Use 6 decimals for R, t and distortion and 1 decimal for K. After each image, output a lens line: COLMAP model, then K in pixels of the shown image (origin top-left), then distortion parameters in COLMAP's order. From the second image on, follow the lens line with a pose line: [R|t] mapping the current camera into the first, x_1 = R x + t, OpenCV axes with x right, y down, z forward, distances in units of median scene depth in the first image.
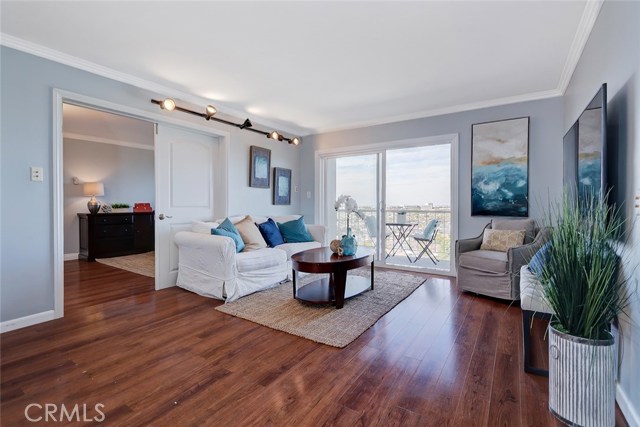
lens RADIAL K [[295.6, 0, 315.9], [0, 295.6, 206.9], [0, 0, 1]] dist [0.004665, -0.001662]
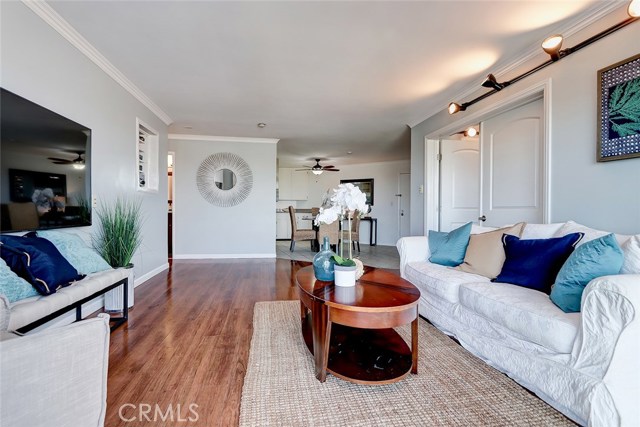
lens RADIAL K [[295.6, 0, 320.1], [0, 295.6, 210.5], [0, 0, 1]] dist [0.004665, -0.001662]
pose [[-0.723683, -0.004885, -0.690115, 0.494589], [-0.010377, 0.999939, 0.003803, 0.008767], [0.690054, 0.009914, -0.723690, 1.287842]]
